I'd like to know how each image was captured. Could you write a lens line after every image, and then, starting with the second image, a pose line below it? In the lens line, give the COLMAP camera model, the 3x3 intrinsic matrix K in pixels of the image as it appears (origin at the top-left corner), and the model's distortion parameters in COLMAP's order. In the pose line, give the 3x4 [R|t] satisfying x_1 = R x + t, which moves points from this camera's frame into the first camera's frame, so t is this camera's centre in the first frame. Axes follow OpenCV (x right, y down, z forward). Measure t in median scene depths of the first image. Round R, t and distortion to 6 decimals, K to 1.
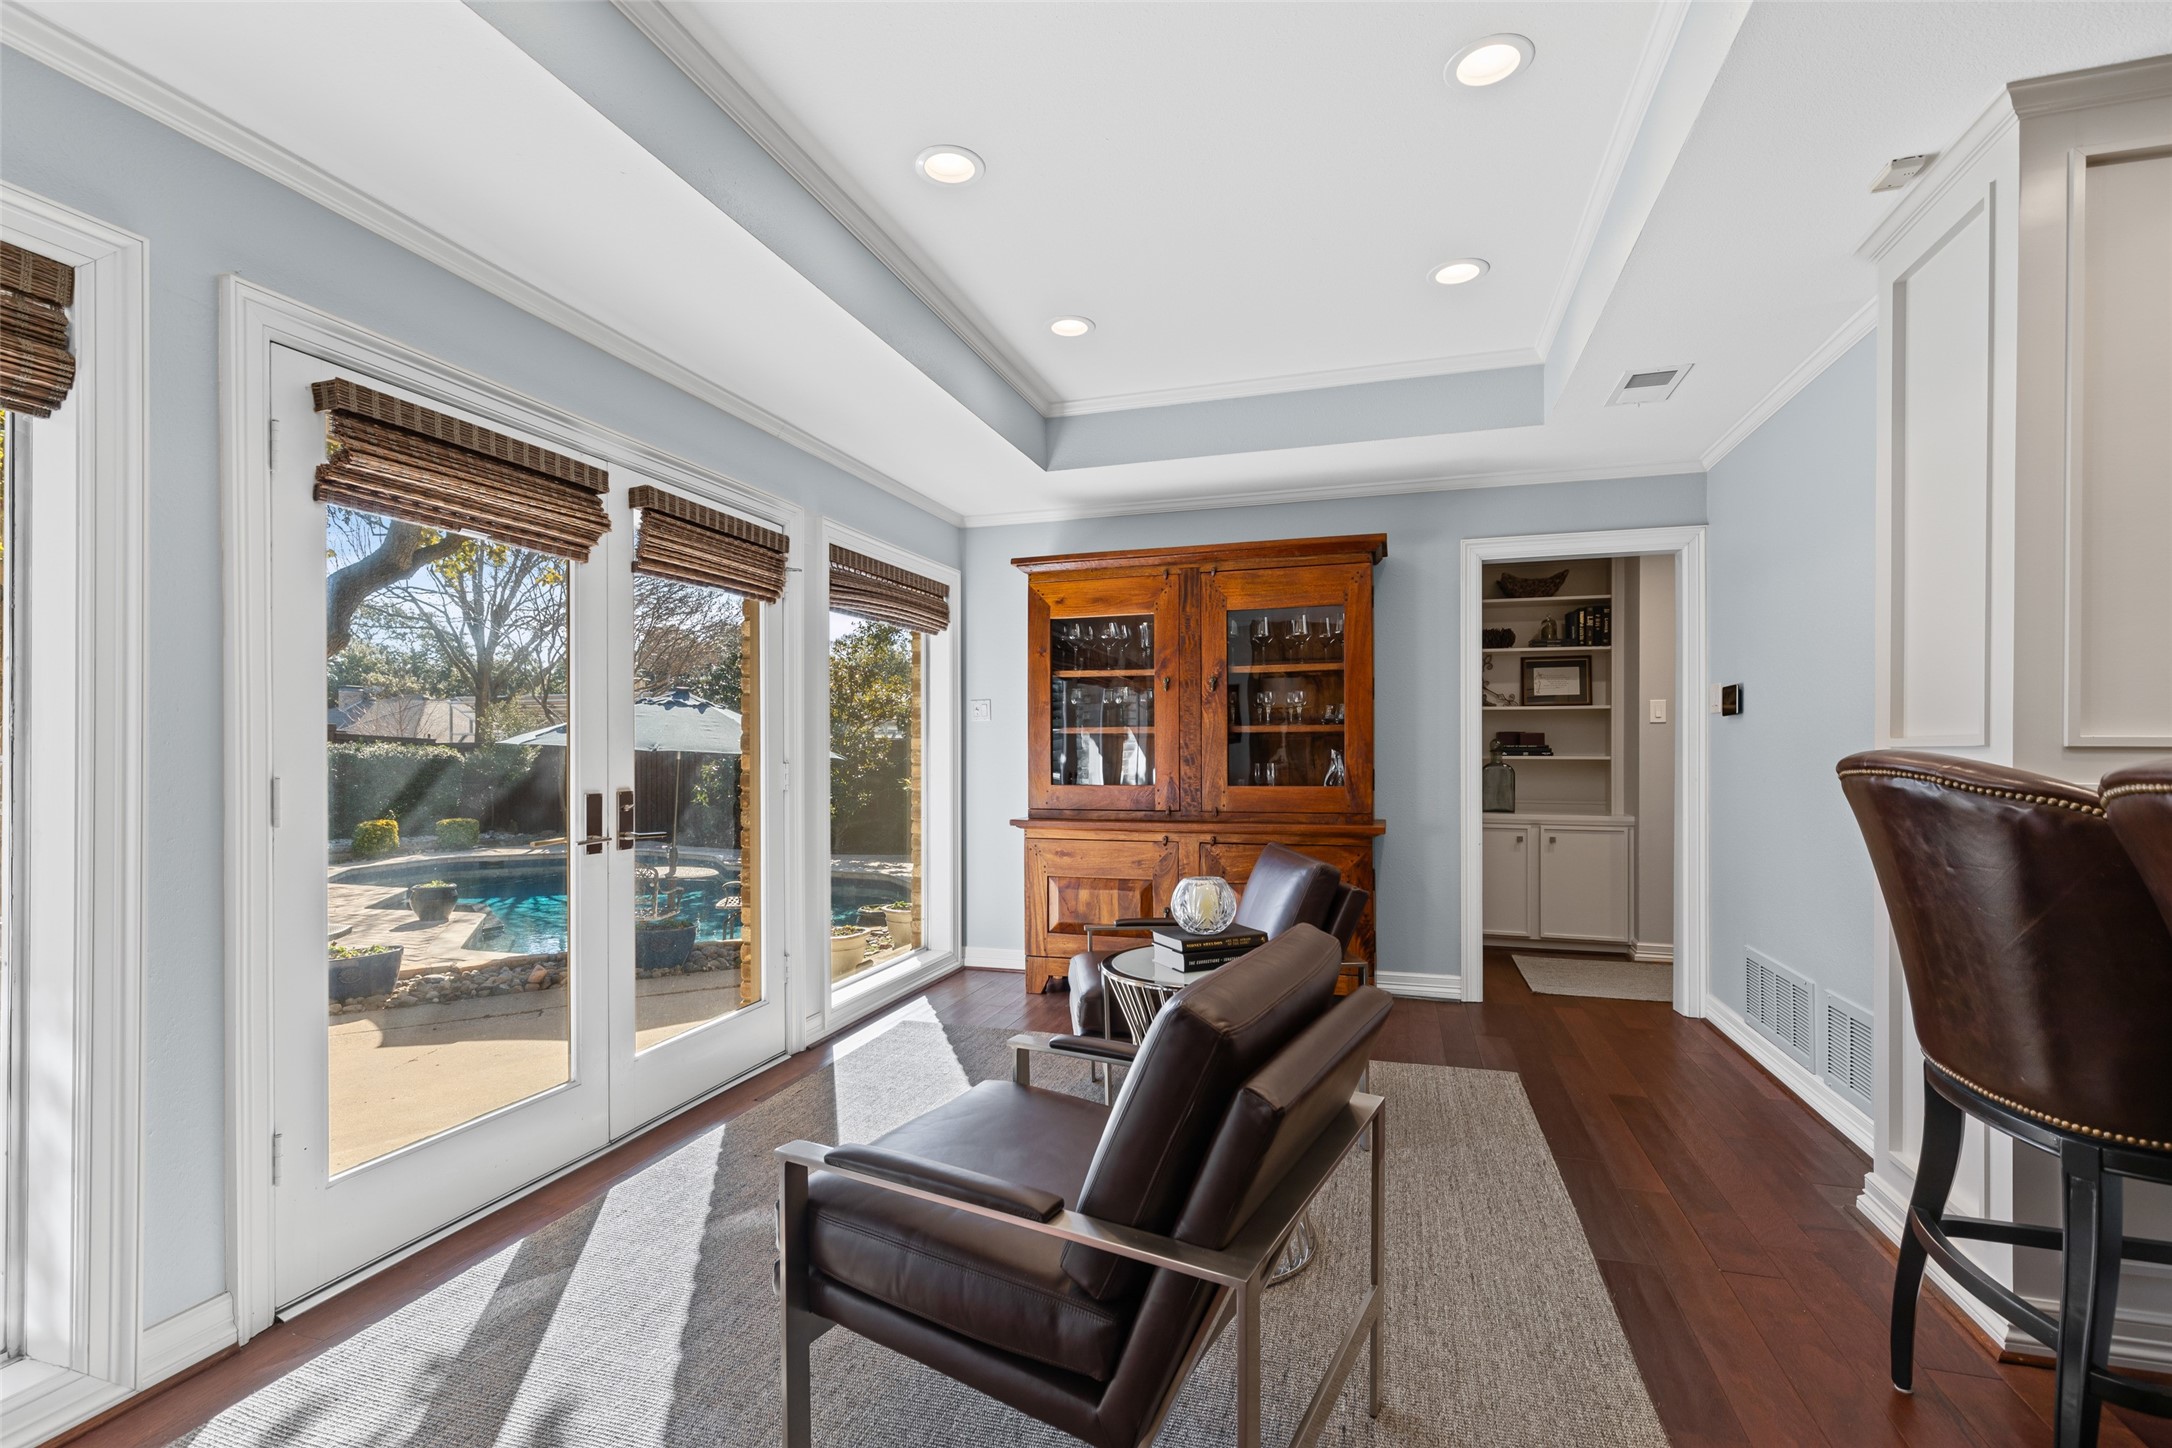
lens RADIAL K [[983.5, 0, 1073.7], [0, 983.5, 743.8], [0, 0, 1]] dist [0.005461, -0.000376]
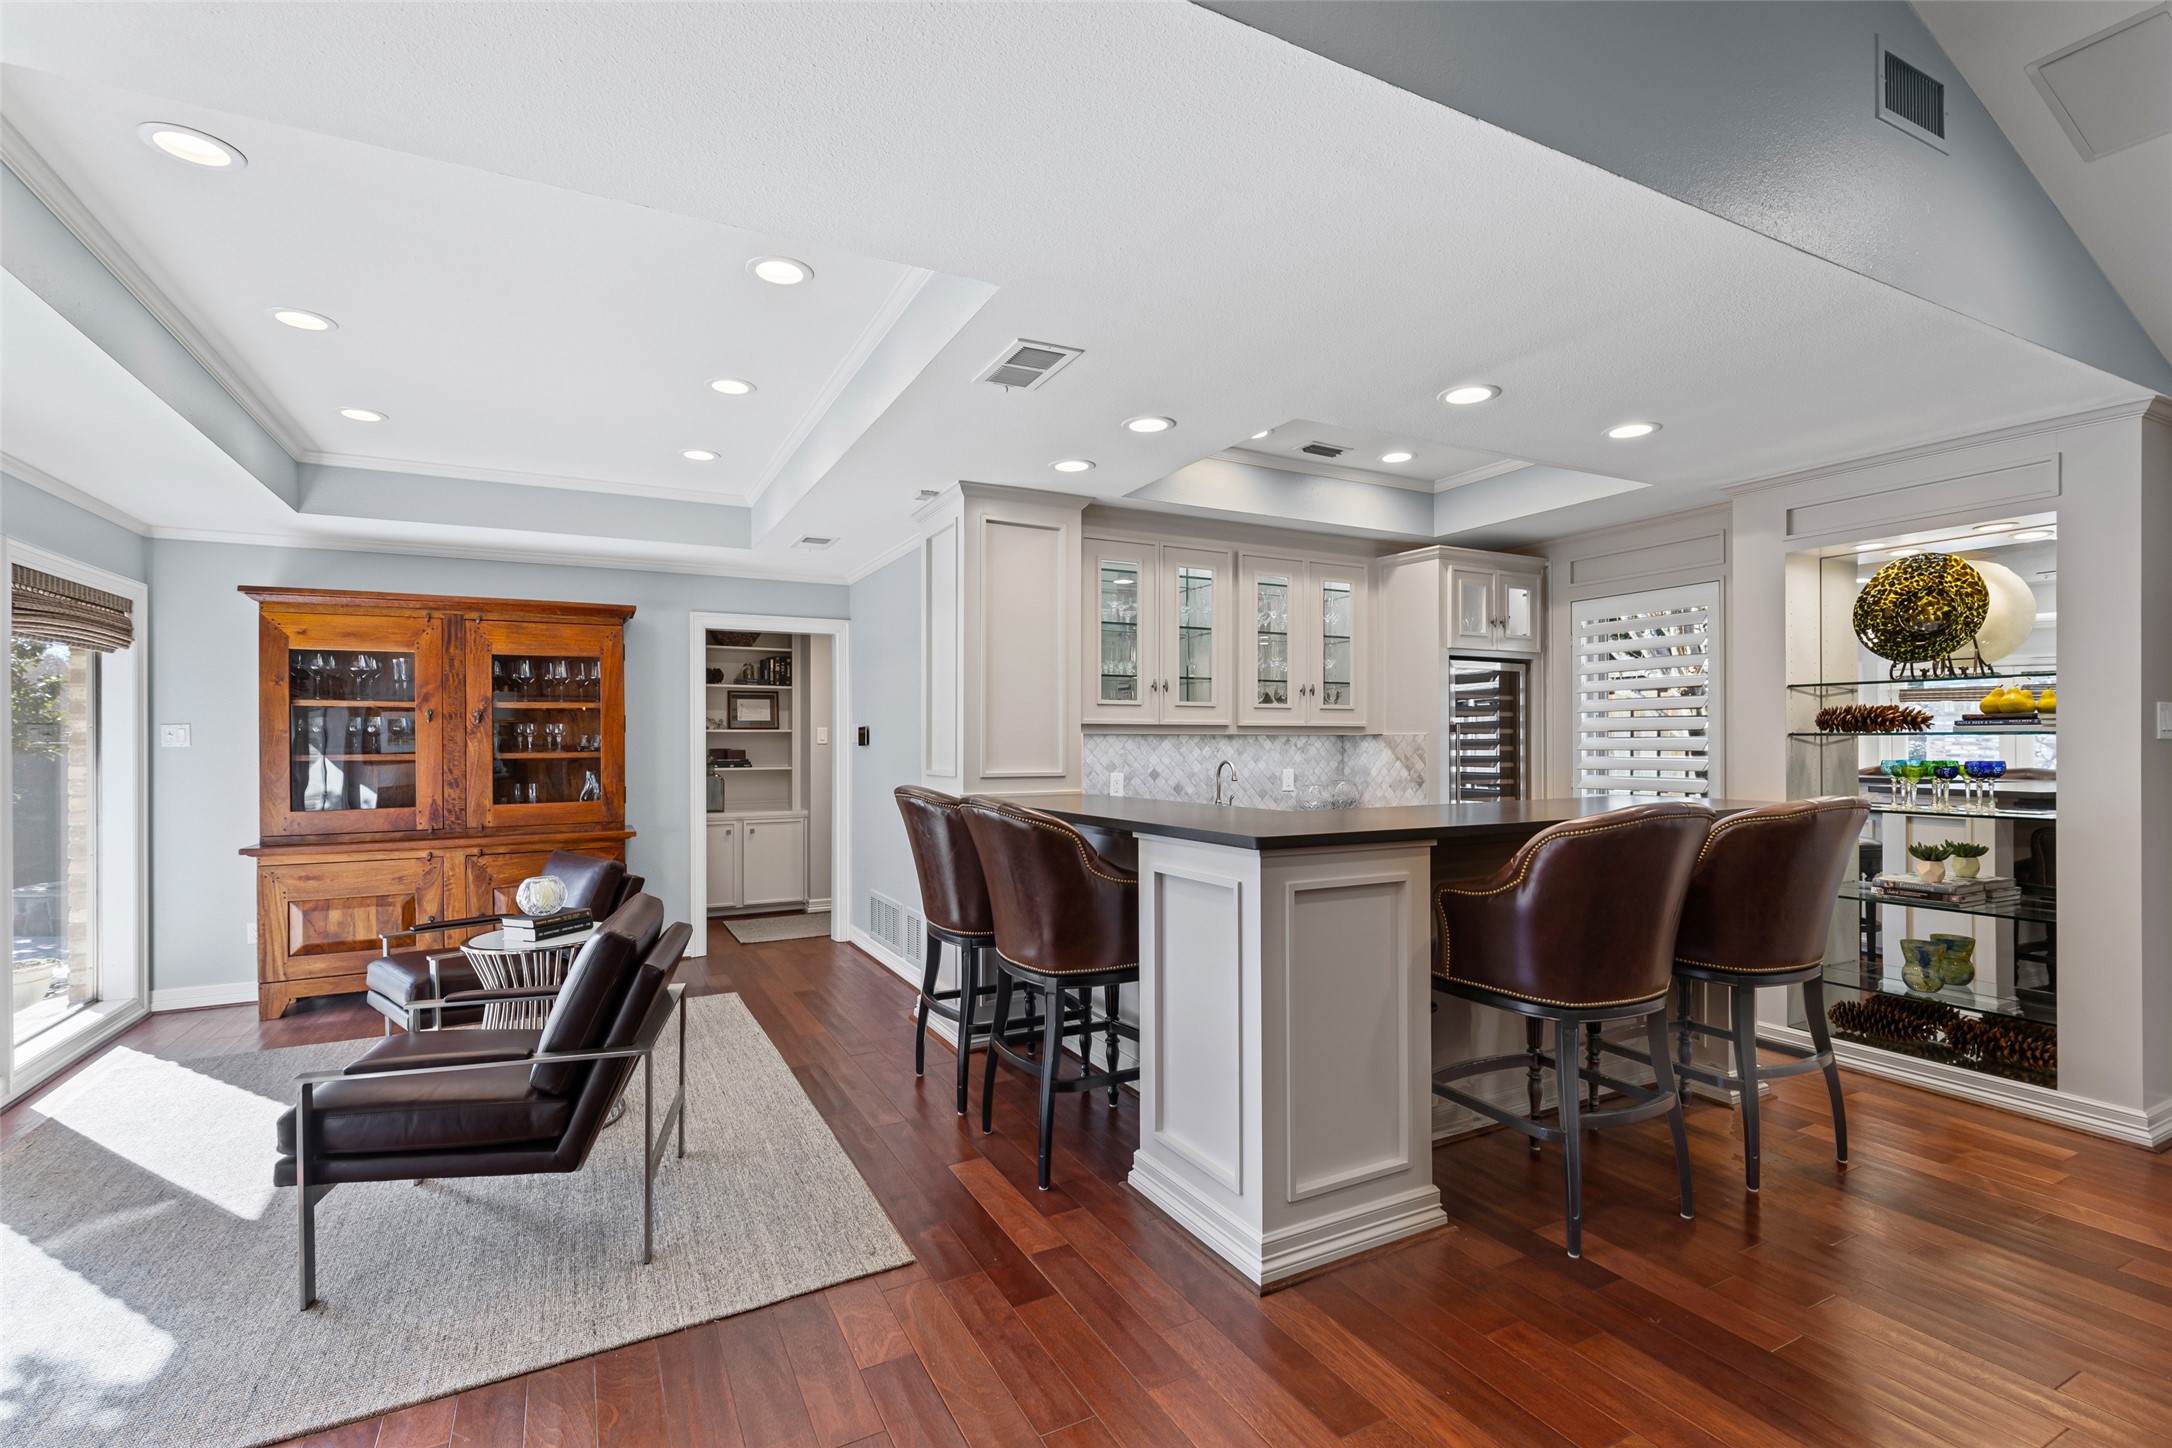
lens RADIAL K [[983.5, 0, 1085.8], [0, 983.5, 744.5], [0, 0, 1]] dist [0.005461, -0.000376]
pose [[0.700356, -0.005927, 0.713769, -0.184344], [-0.000229, 0.999964, 0.008528, -0.038820], [-0.713794, -0.006136, 0.700329, -0.317721]]
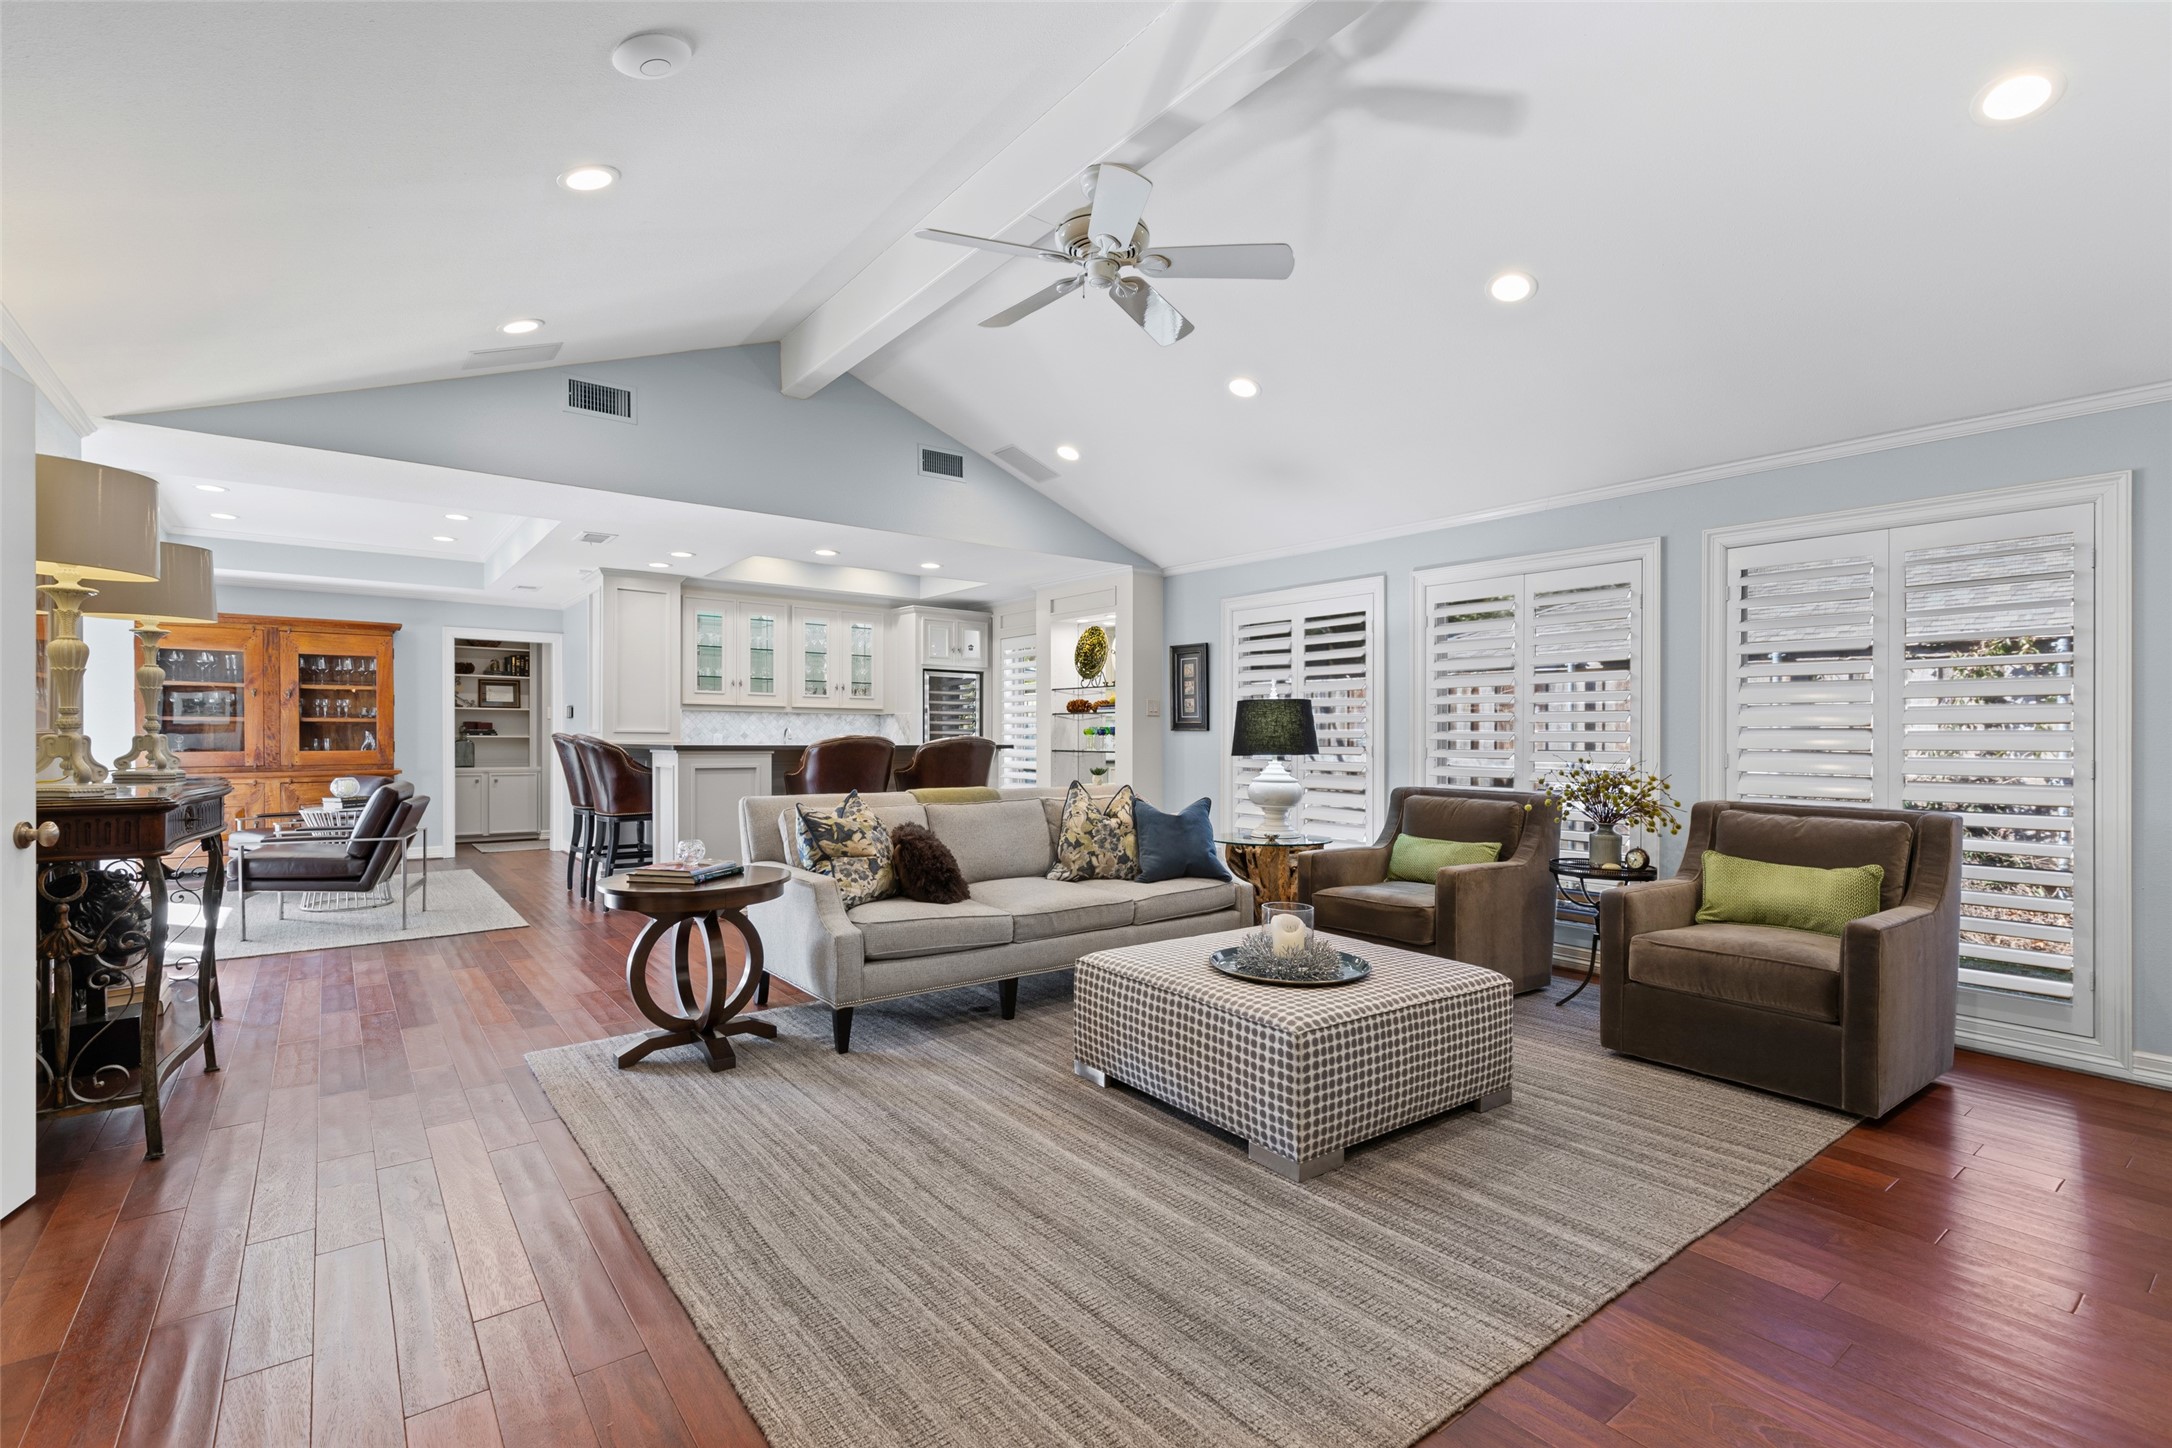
lens RADIAL K [[983.5, 0, 1095.4], [0, 983.5, 754.2], [0, 0, 1]] dist [0.005461, -0.000376]
pose [[0.561994, -0.012361, 0.827049, -0.519498], [-0.010841, 0.999692, 0.022308, -0.007467], [-0.827071, -0.021503, 0.561687, -1.222863]]
